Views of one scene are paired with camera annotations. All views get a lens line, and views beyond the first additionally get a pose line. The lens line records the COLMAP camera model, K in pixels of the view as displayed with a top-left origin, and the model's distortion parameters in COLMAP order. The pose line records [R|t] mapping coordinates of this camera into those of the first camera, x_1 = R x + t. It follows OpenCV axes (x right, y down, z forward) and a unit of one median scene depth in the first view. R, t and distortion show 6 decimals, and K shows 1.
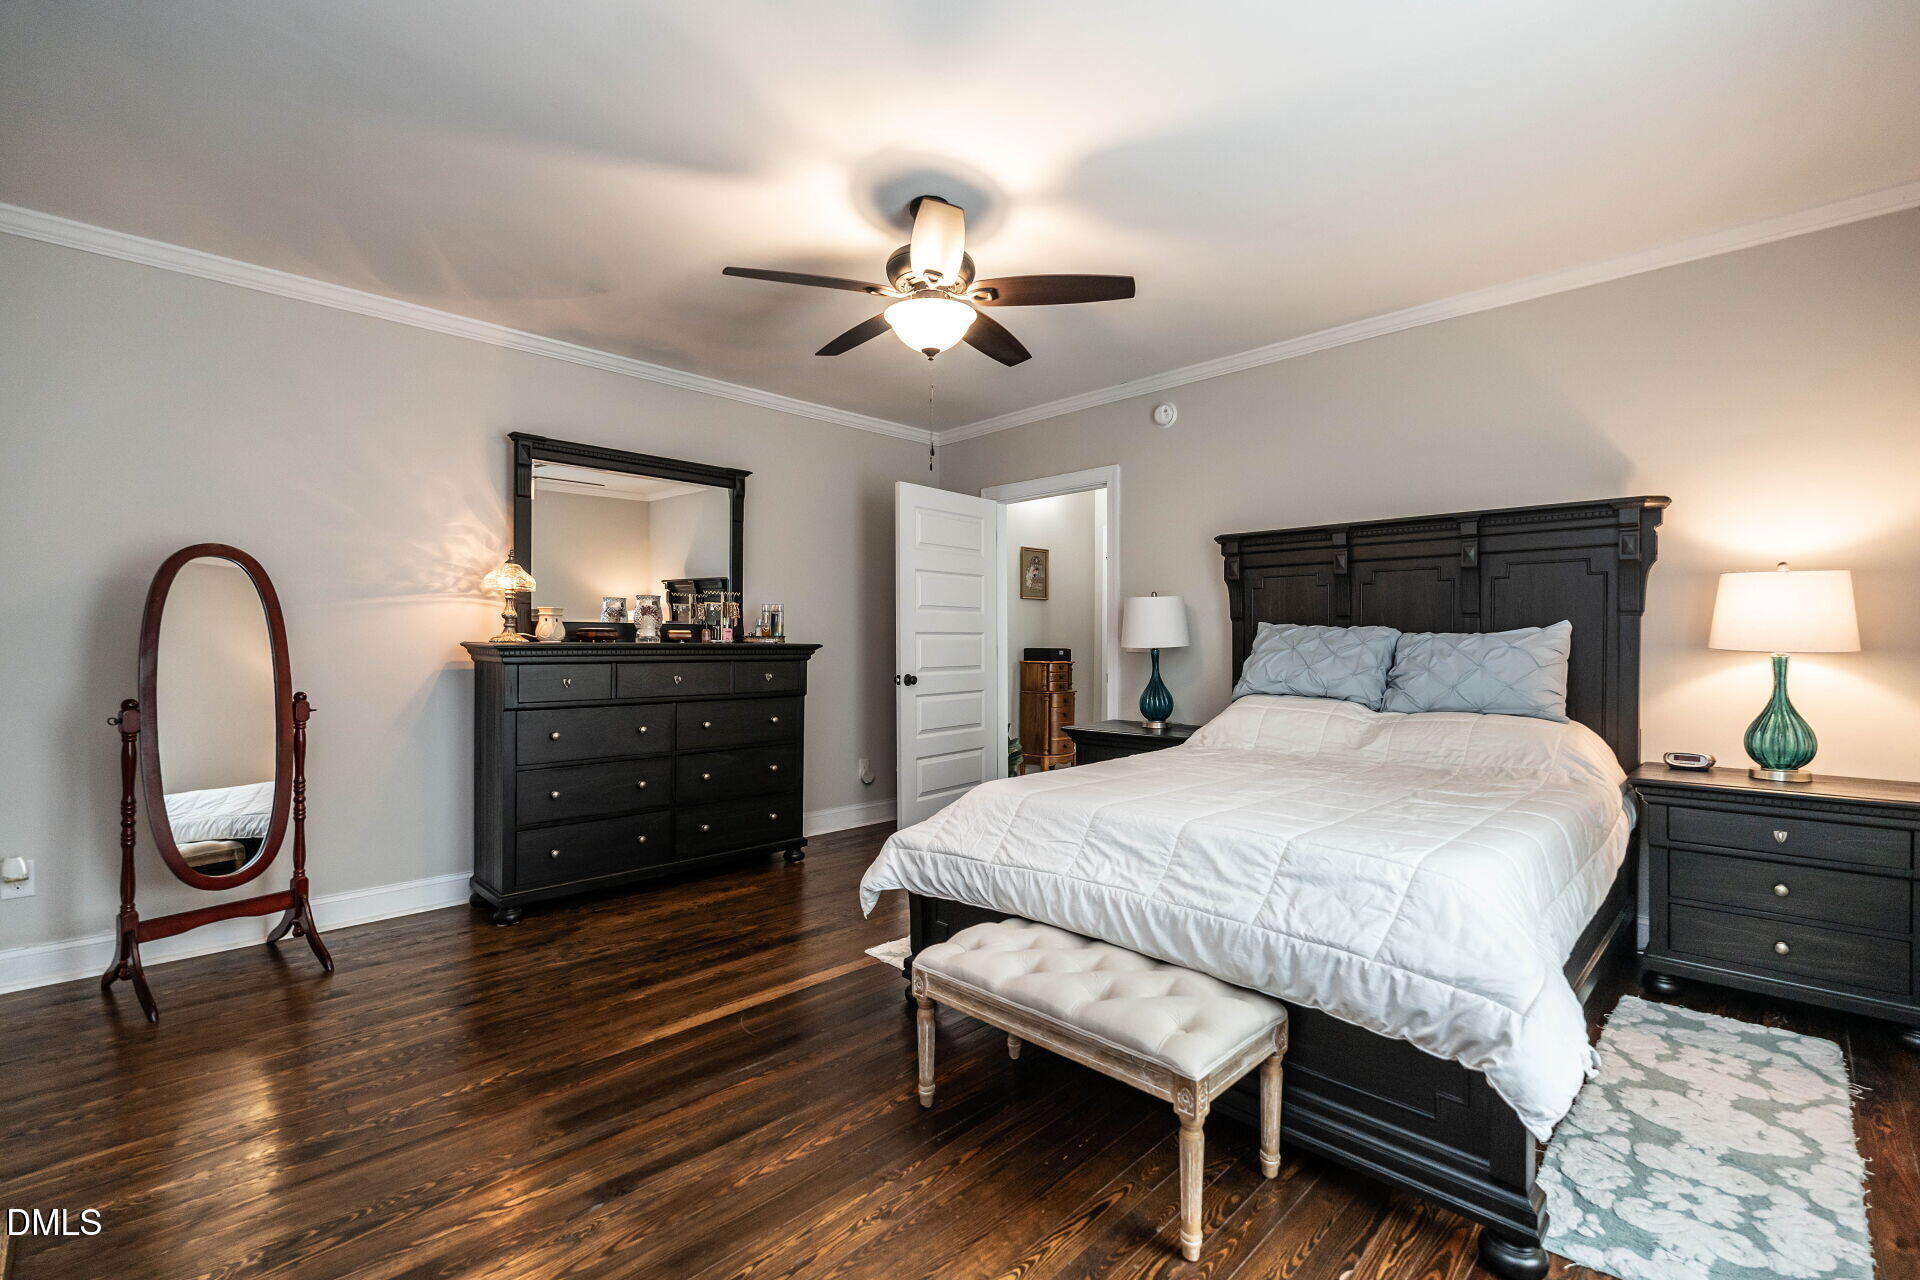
lens RADIAL K [[841.9, 0, 960.0], [0, 841.9, 640.0], [0, 0, 1]] dist [-0.043644, -0.000067]
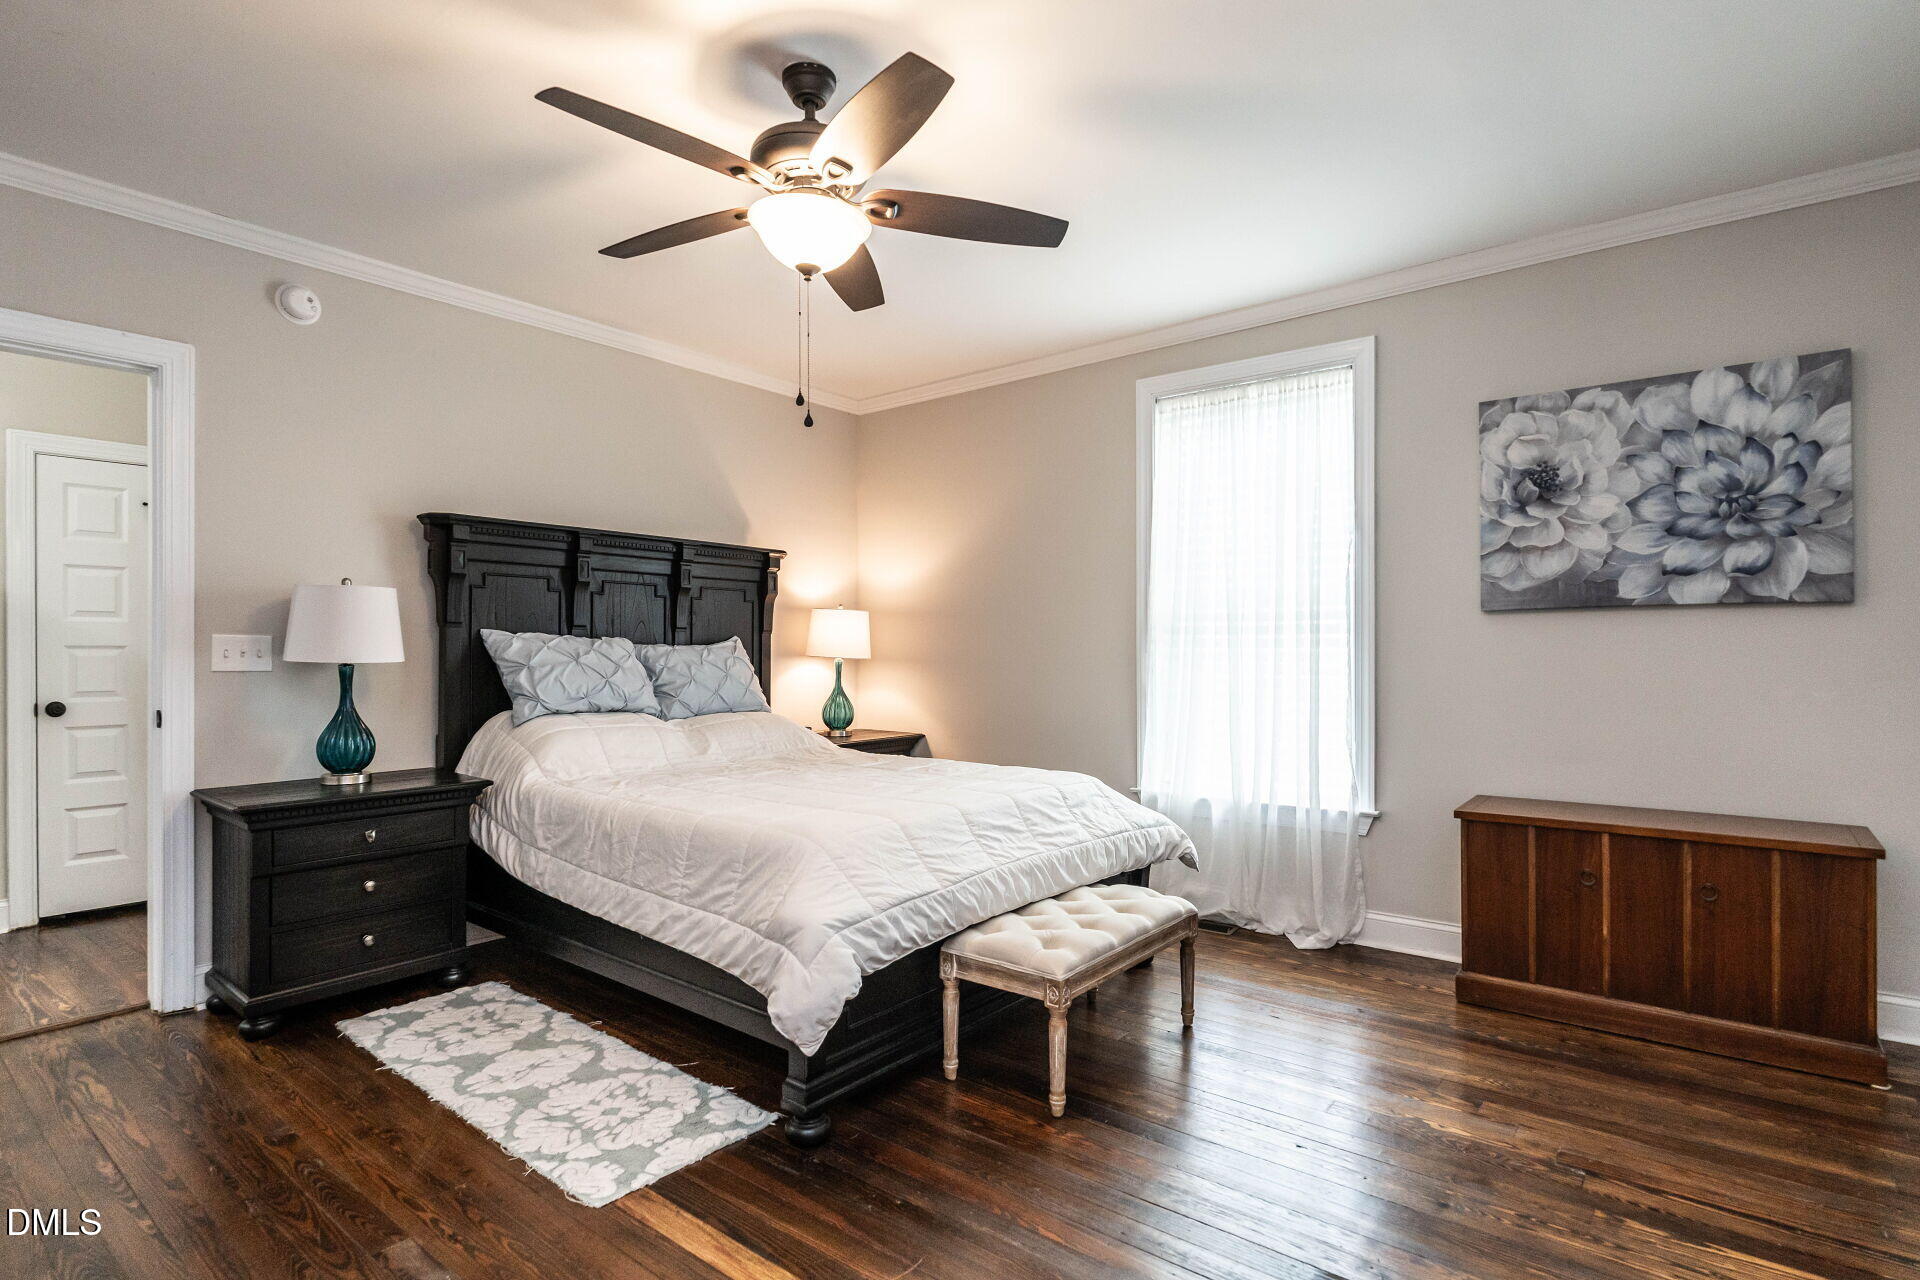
lens RADIAL K [[942.9, 0, 954.9], [0, 942.9, 643.9], [0, 0, 1]] dist [-0.003477, -0.000451]
pose [[-0.107426, 0.008530, 0.994176, -0.817077], [-0.002582, 0.999957, -0.008858, -0.000253], [-0.994210, -0.003519, -0.107400, 0.880759]]
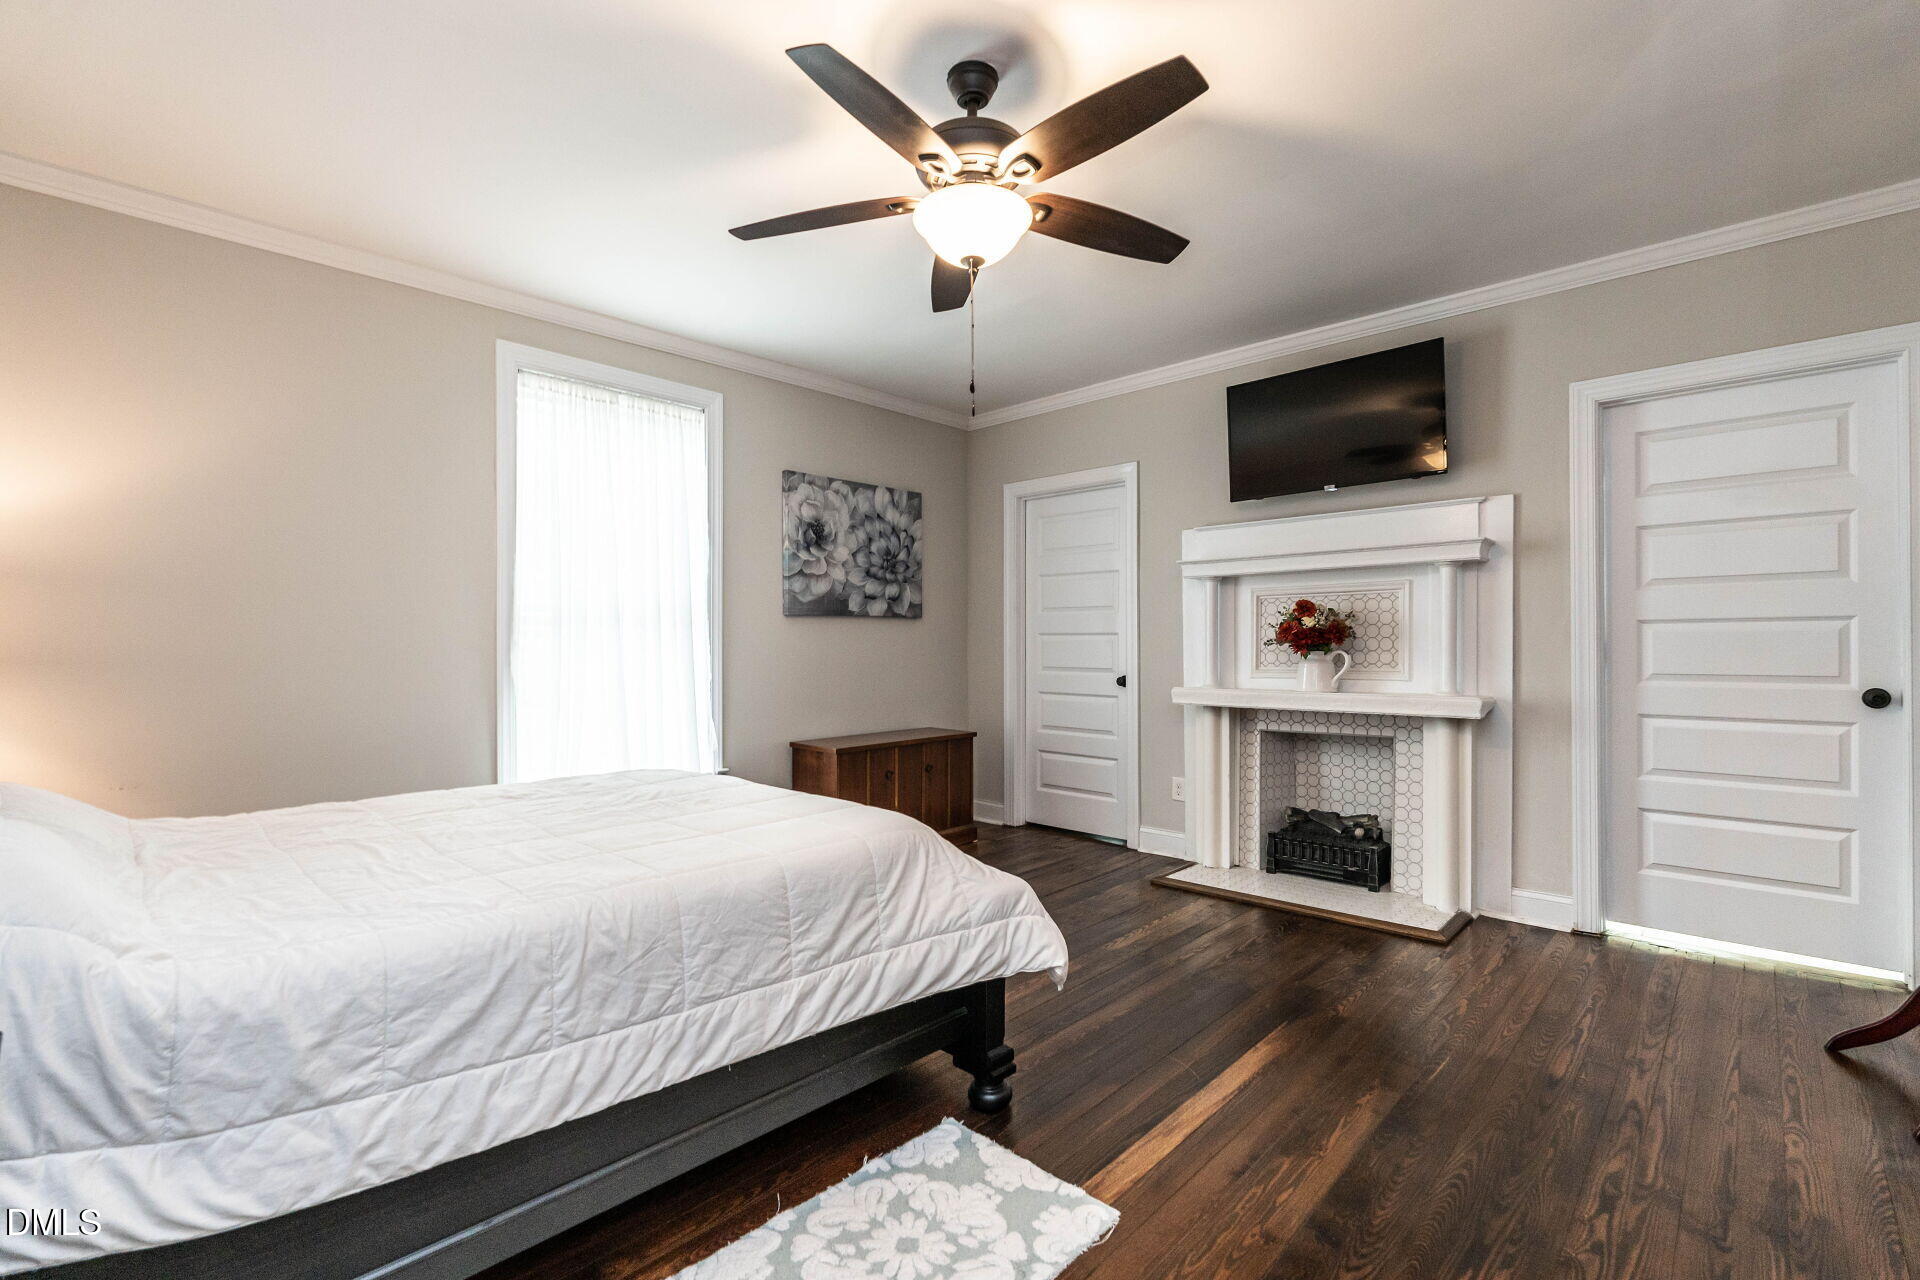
lens RADIAL K [[859.0, 0, 960.0], [0, 859.0, 640.0], [0, 0, 1]] dist [-0.000641, -0.000056]
pose [[-0.999625, 0.008434, -0.026068, 0.000852], [0.008720, 0.999903, -0.010872, 0.011657], [0.025974, -0.011095, -0.999601, 1.645123]]
